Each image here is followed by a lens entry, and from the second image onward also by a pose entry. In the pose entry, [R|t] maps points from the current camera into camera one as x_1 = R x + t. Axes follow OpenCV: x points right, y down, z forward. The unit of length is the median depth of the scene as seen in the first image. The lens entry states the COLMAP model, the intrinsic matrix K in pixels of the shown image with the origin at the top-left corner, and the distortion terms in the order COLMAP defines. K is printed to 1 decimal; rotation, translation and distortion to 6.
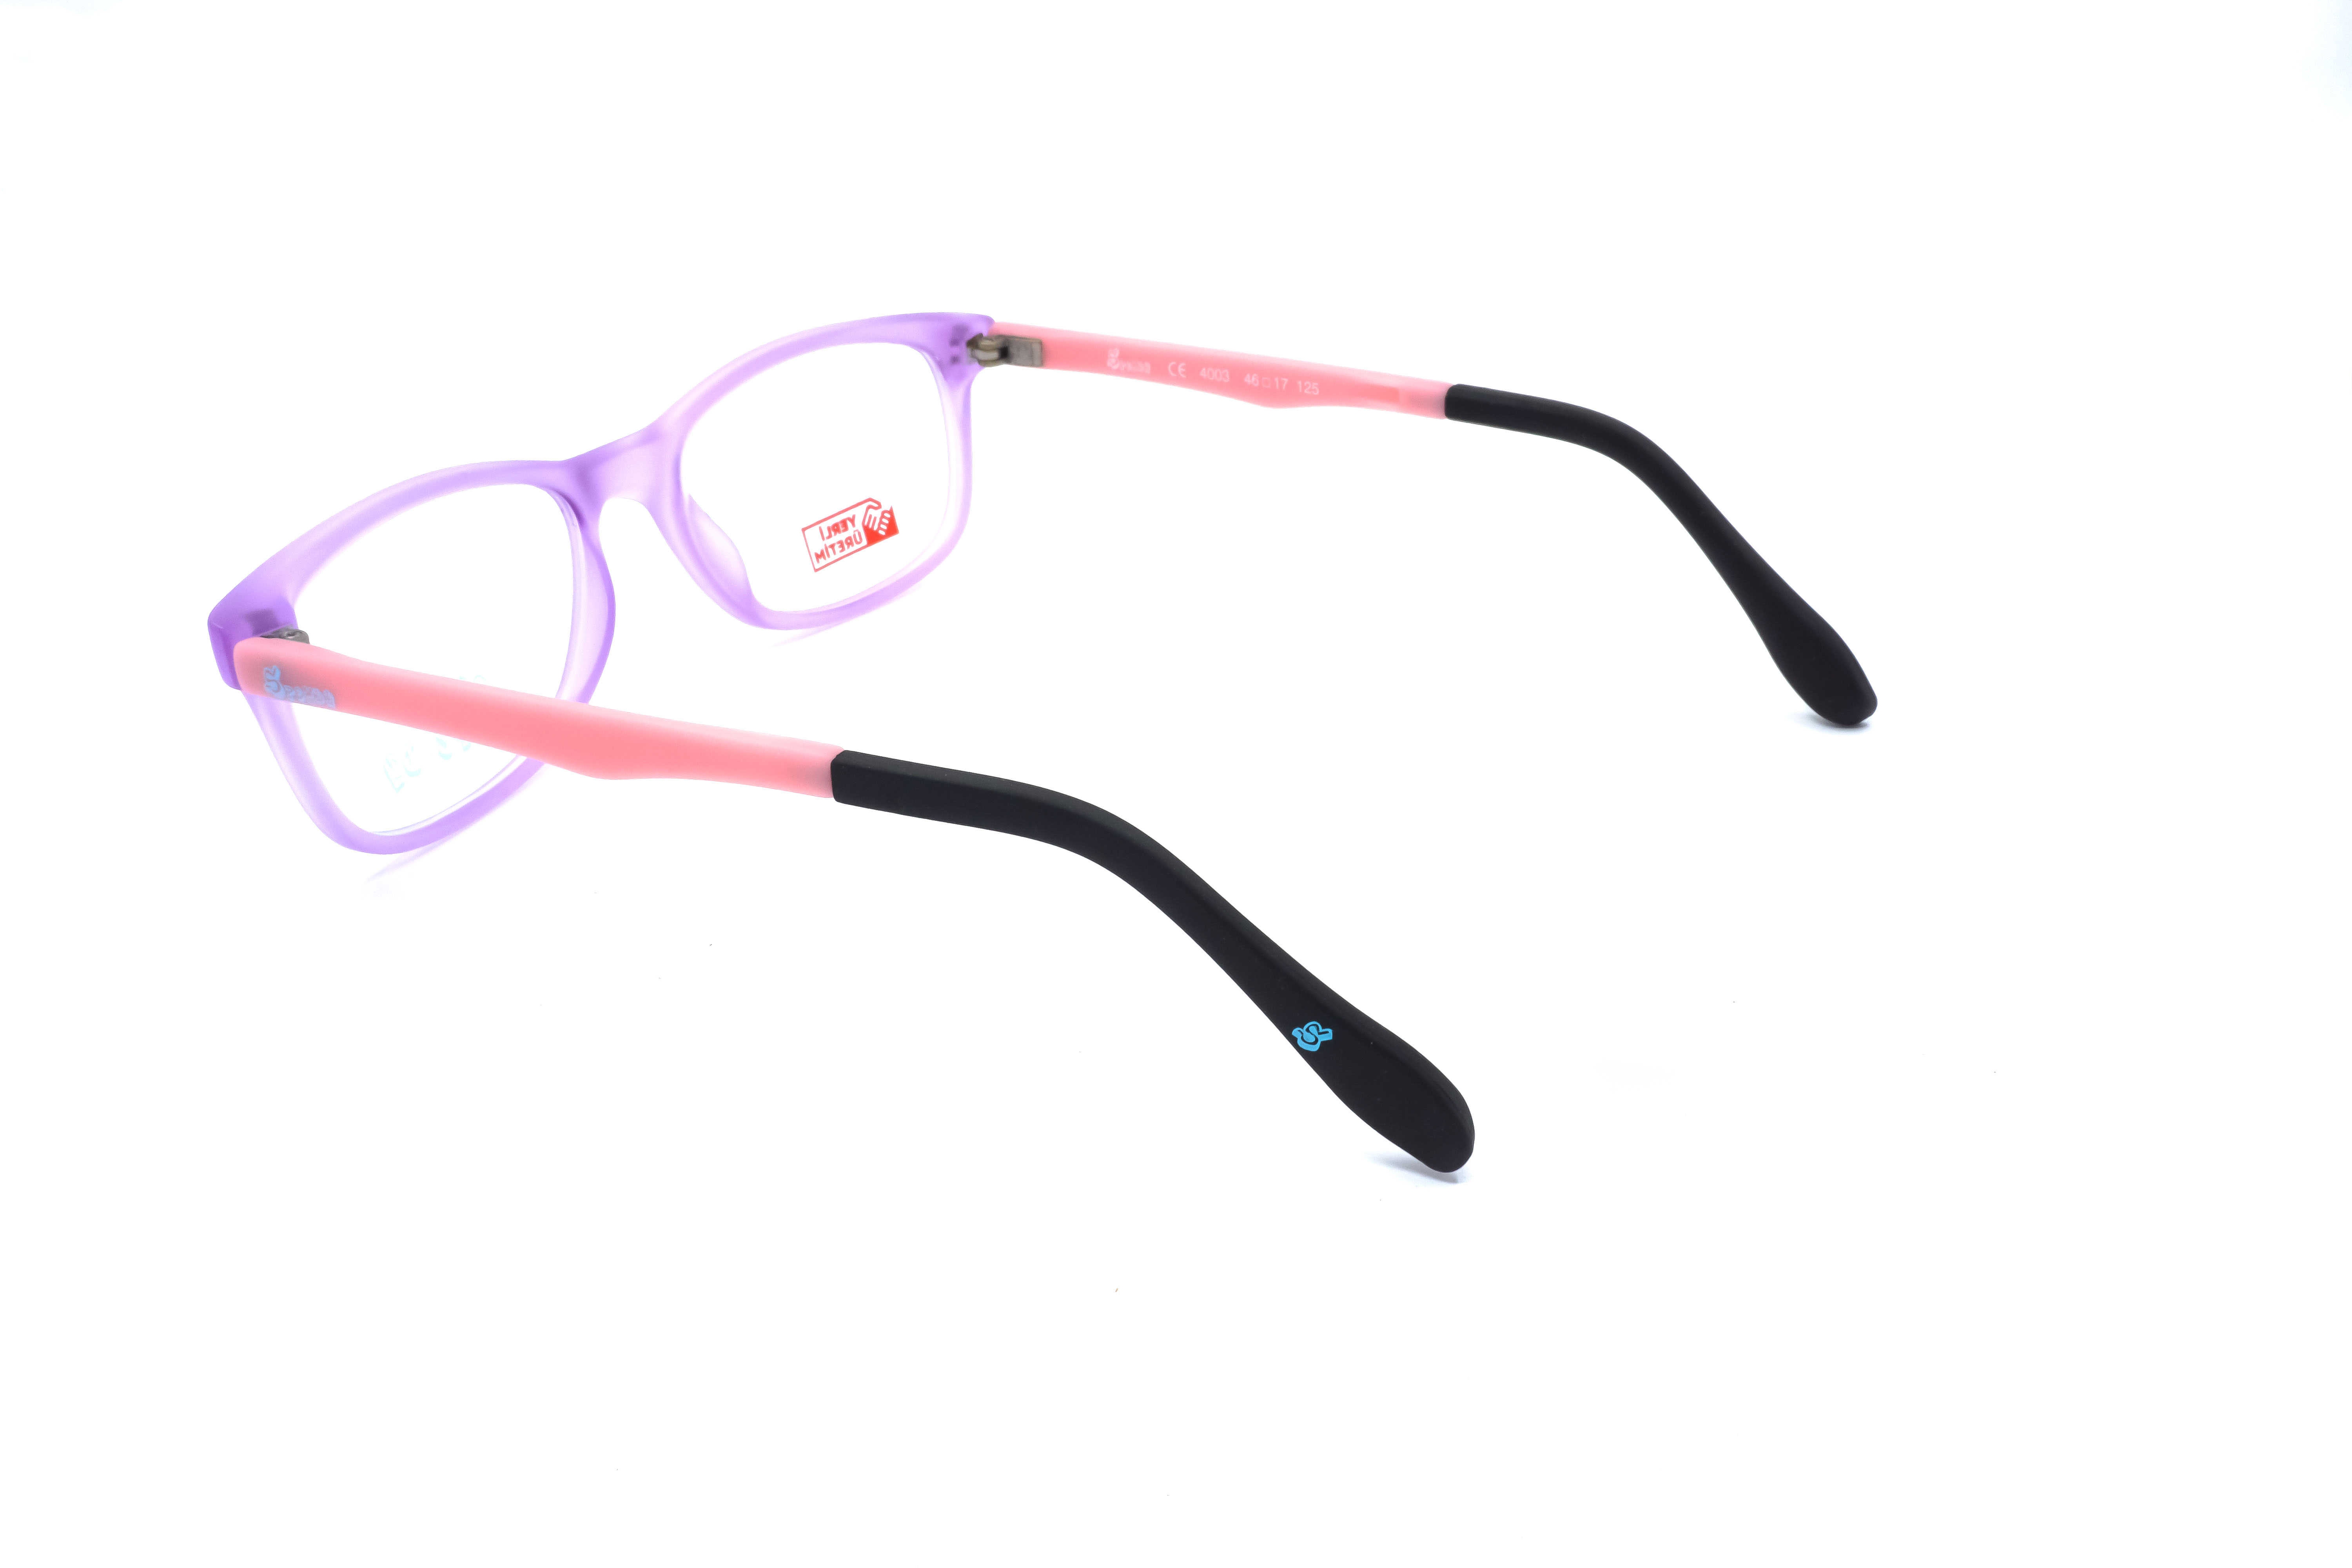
lens RADIAL K [[2444.5, 0, 1176.0], [0, 2444.5, 784.0], [0, 0, 1]] dist [0.005093, 0.005218]
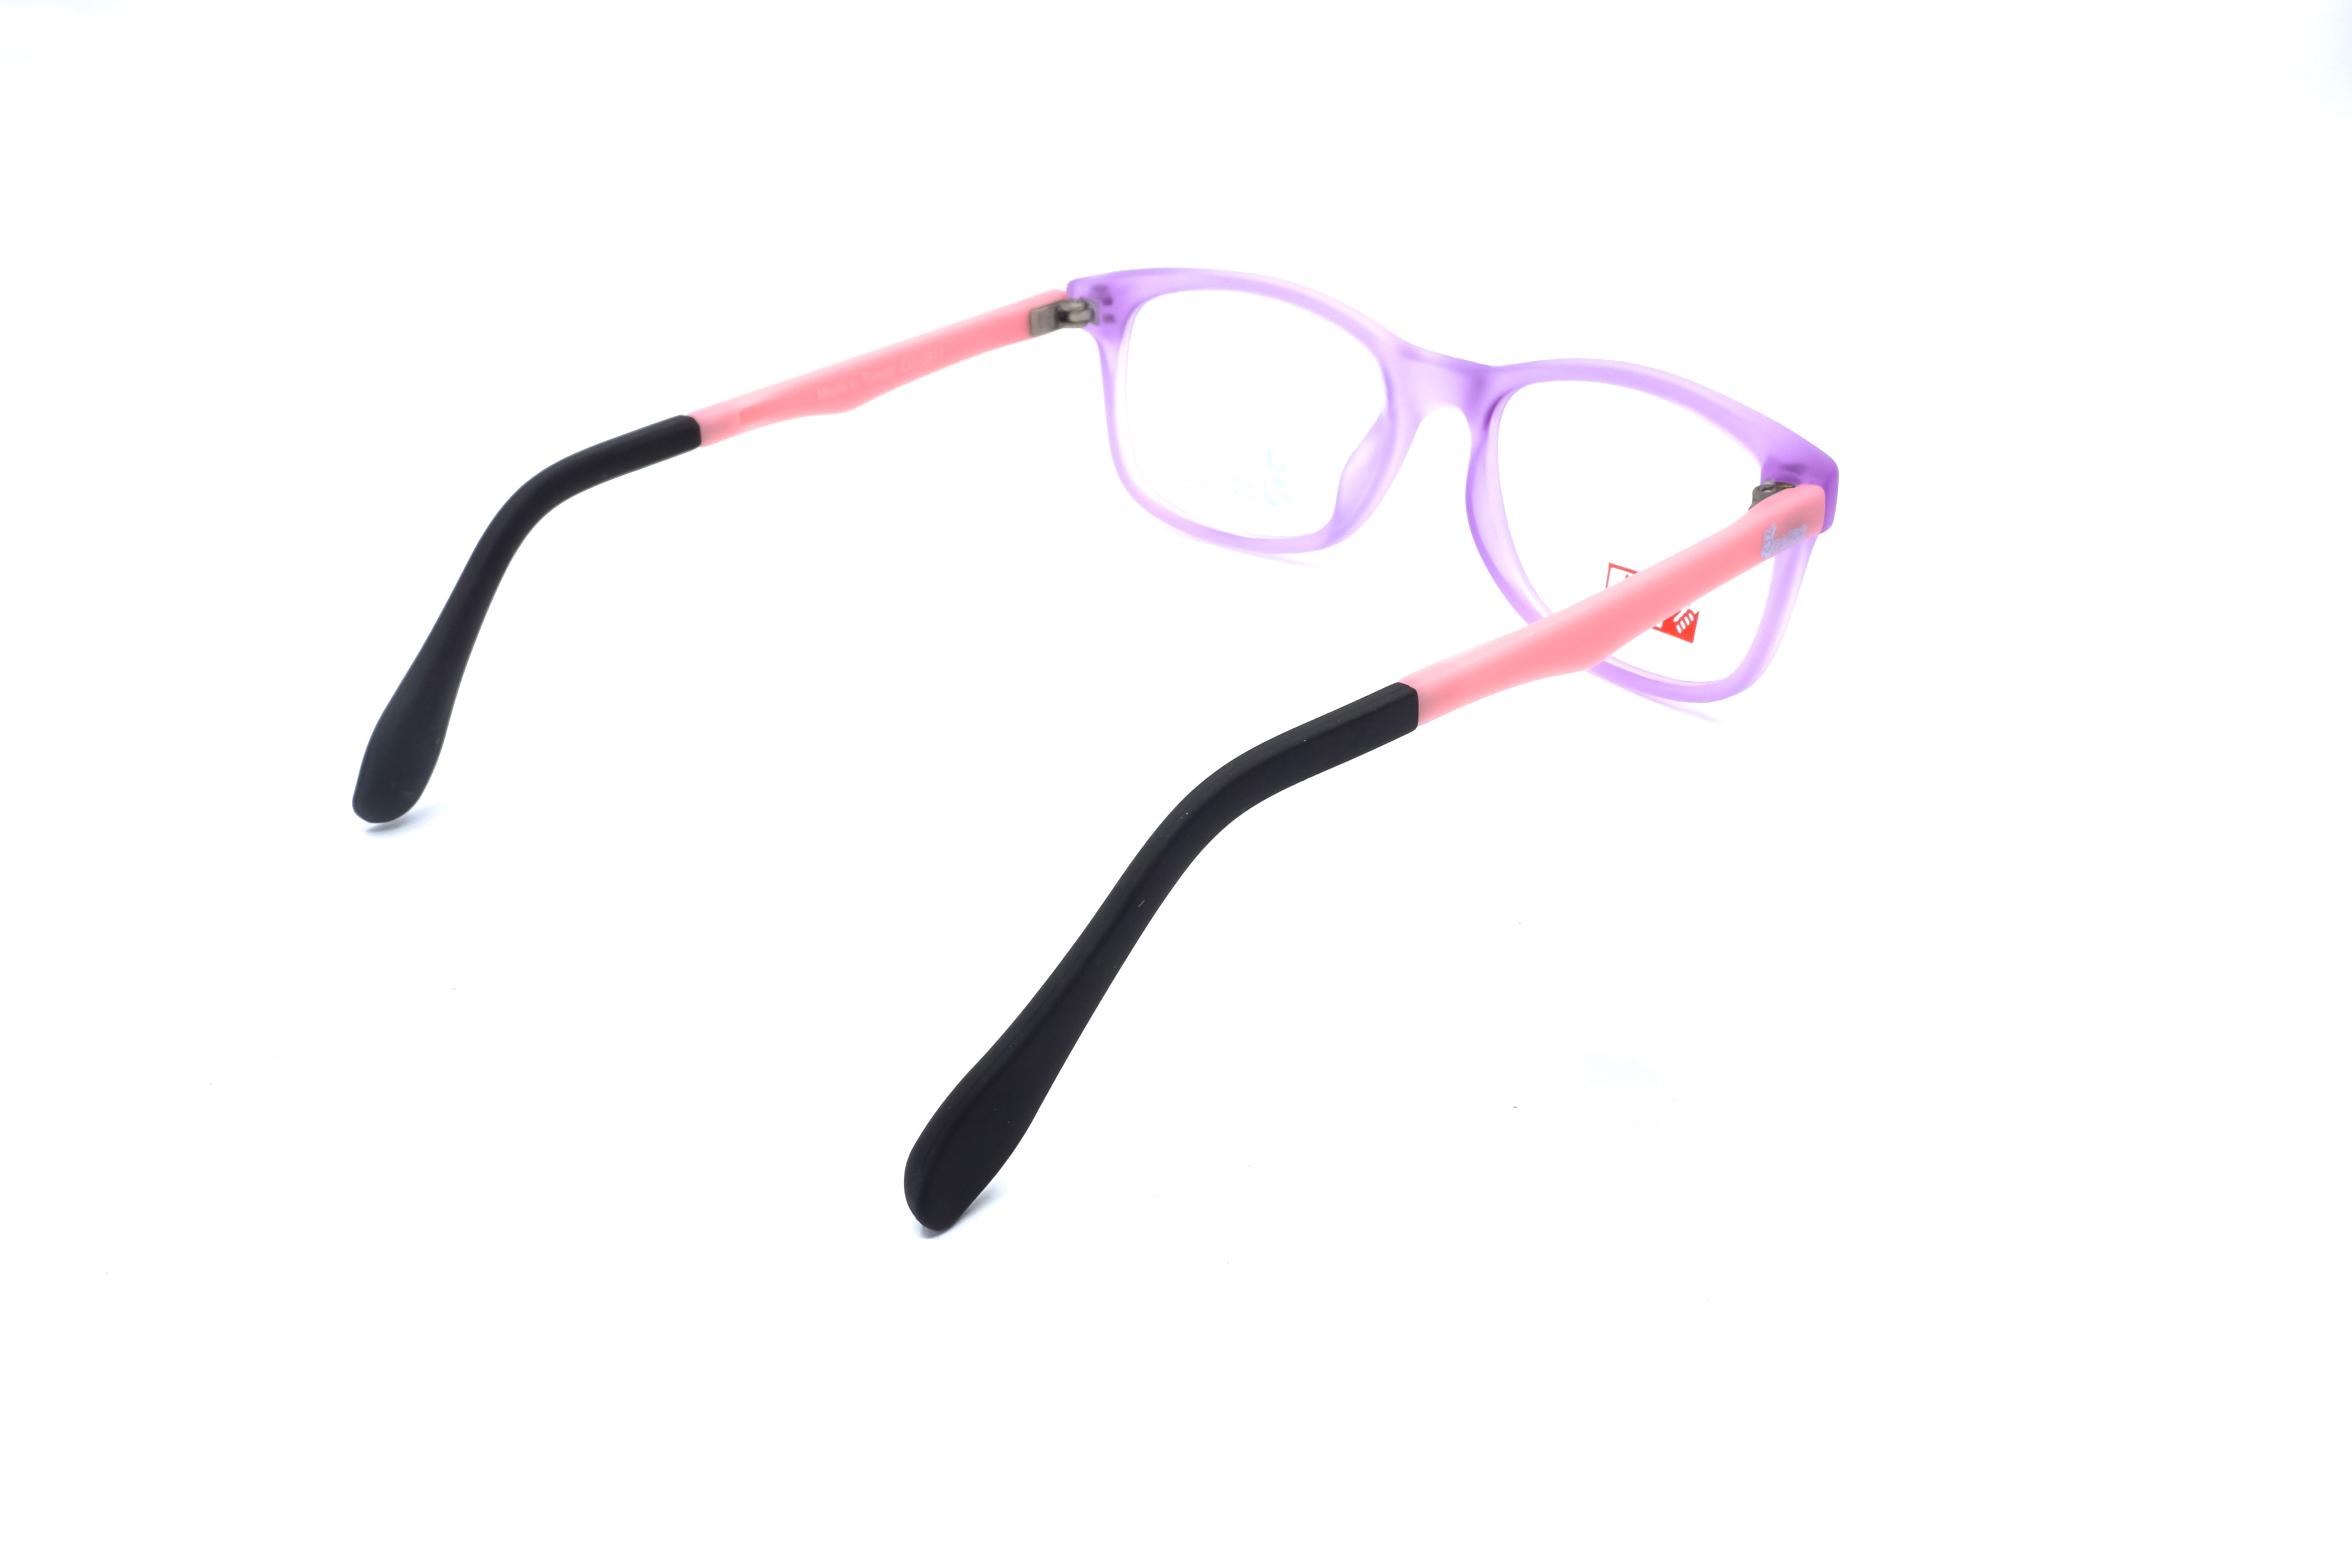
lens RADIAL K [[2451.2, 0, 1176.0], [0, 2451.2, 784.0], [0, 0, 1]] dist [0.006517, 0.006172]
pose [[-0.255390, 0.465886, -0.847187, 0.721411], [-0.389727, 0.752297, 0.531190, -0.472850], [0.884810, 0.465832, -0.010560, 0.898732]]
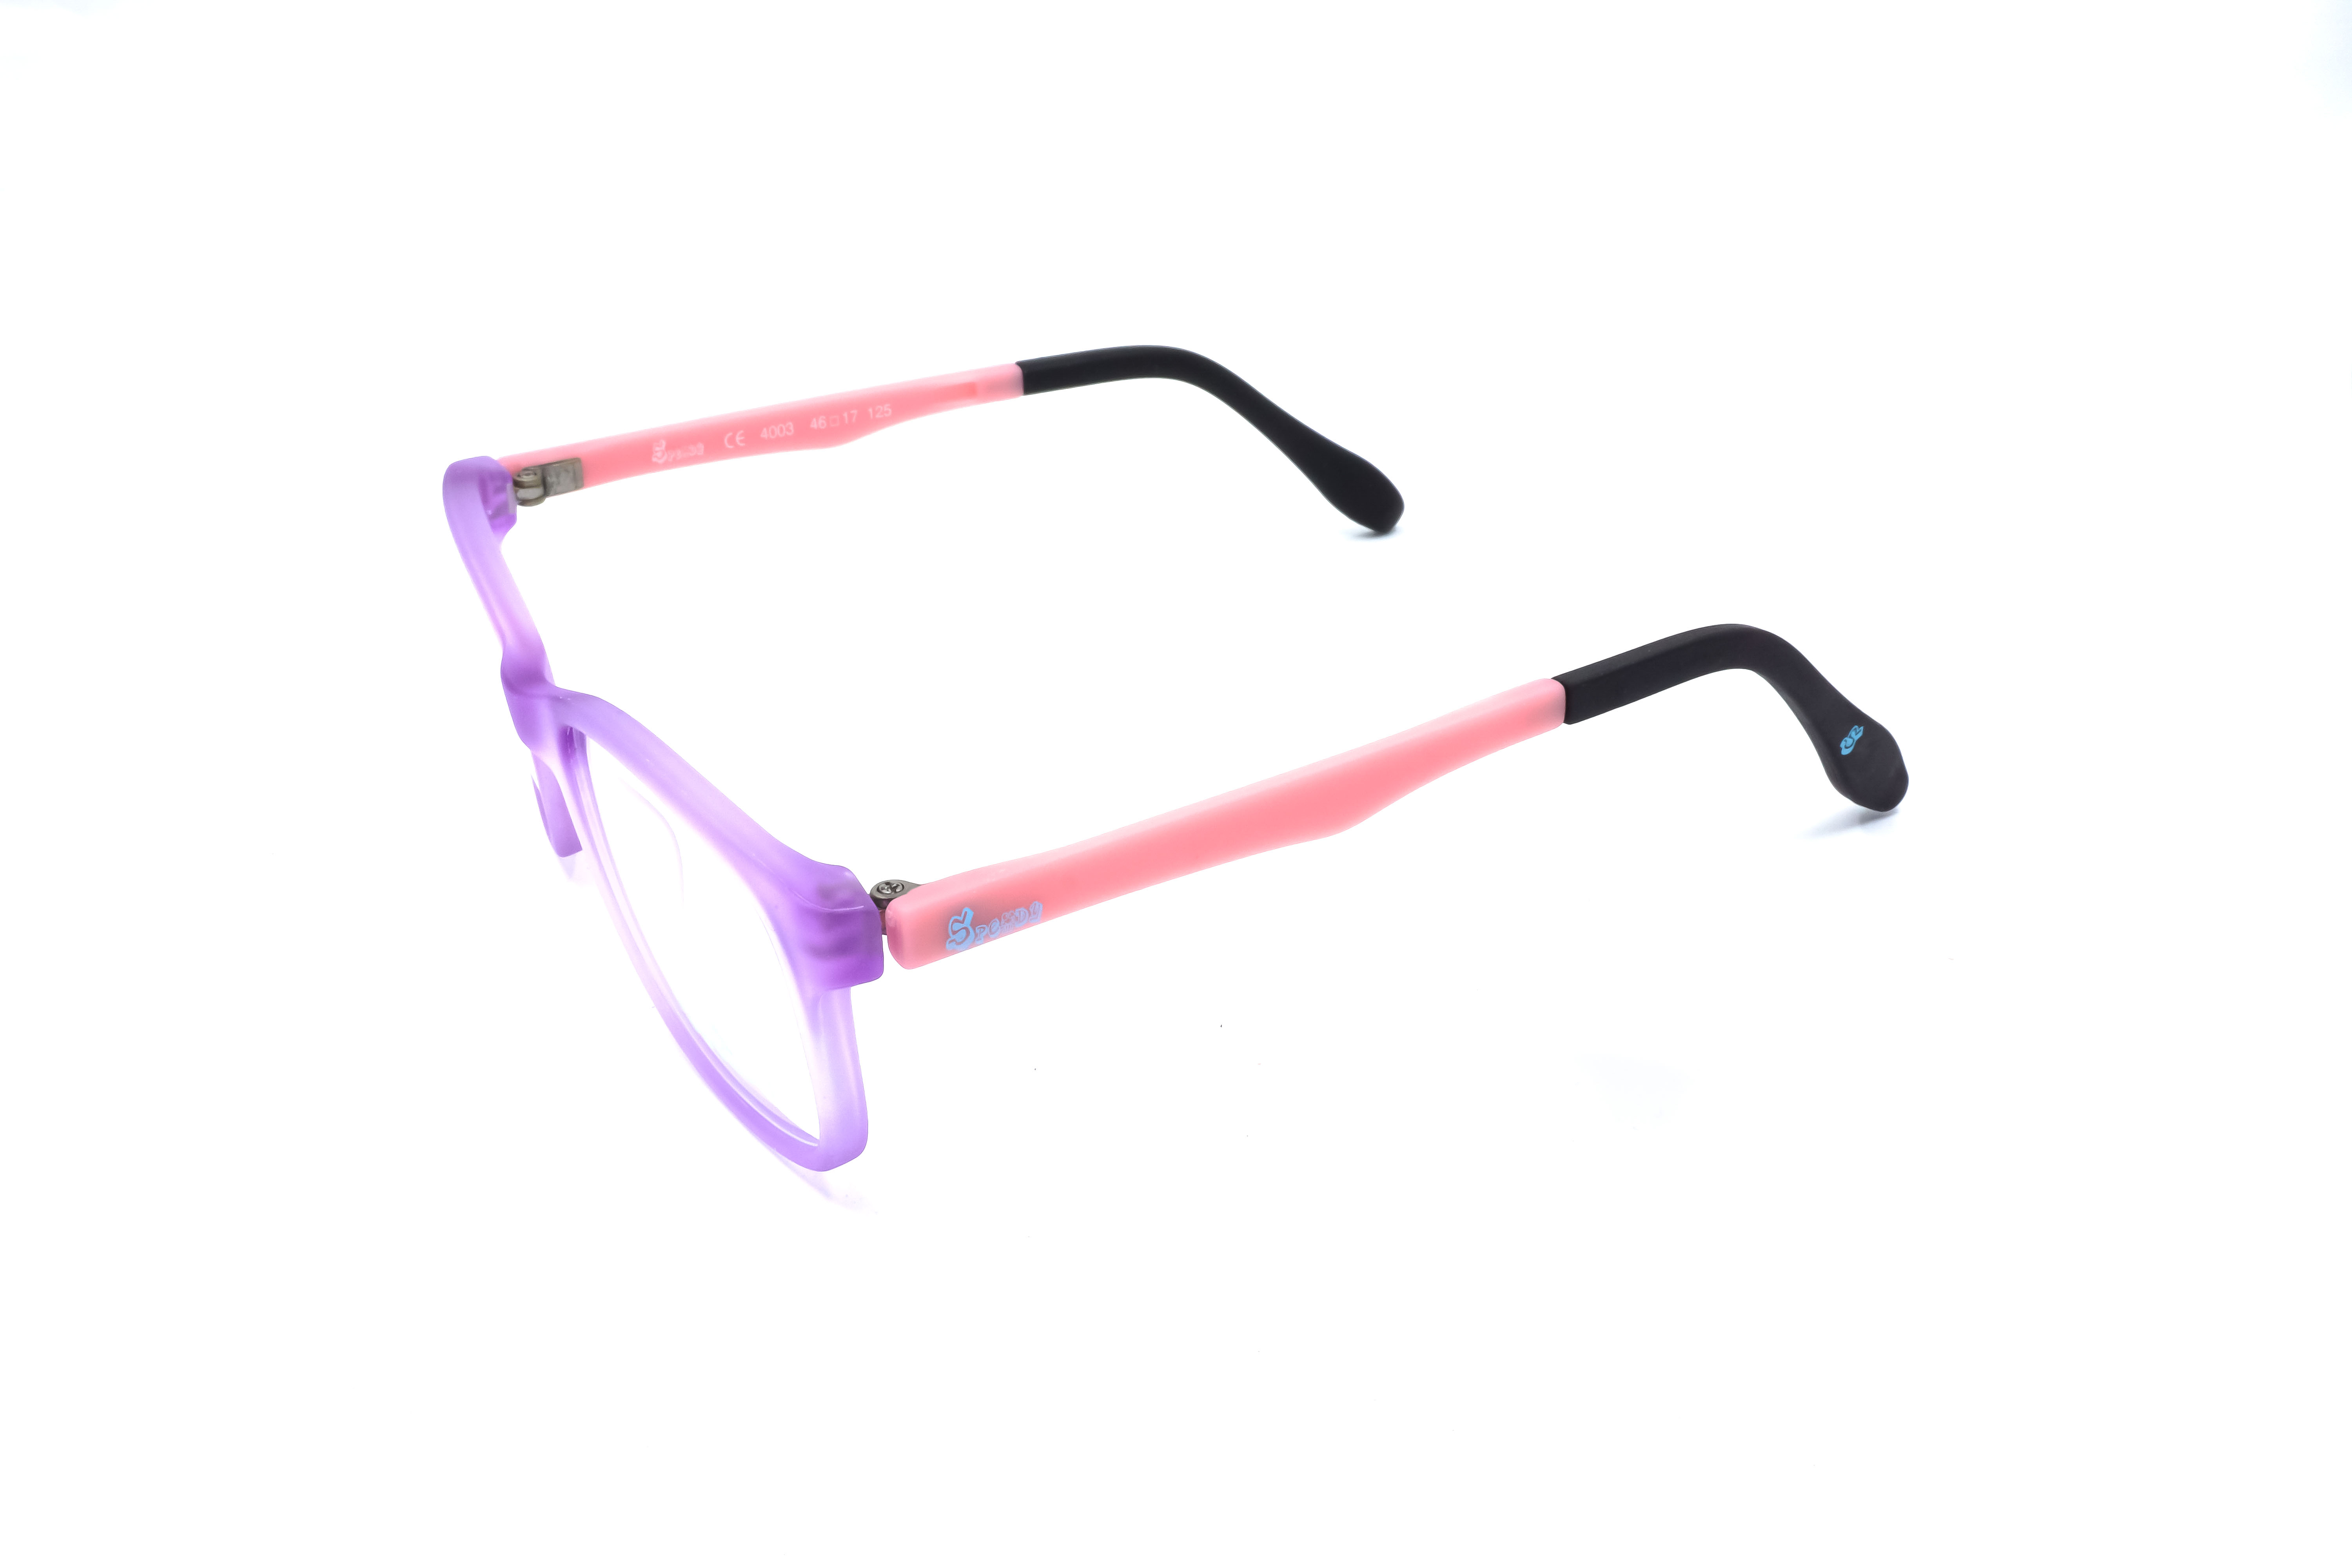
lens RADIAL K [[2444.5, 0, 1176.0], [0, 2444.5, 784.0], [0, 0, 1]] dist [0.005093, 0.005218]
pose [[0.497359, -0.369222, 0.785053, -0.698228], [0.396663, 0.901569, 0.172721, -0.144553], [-0.771552, 0.225497, 0.594860, 0.338333]]
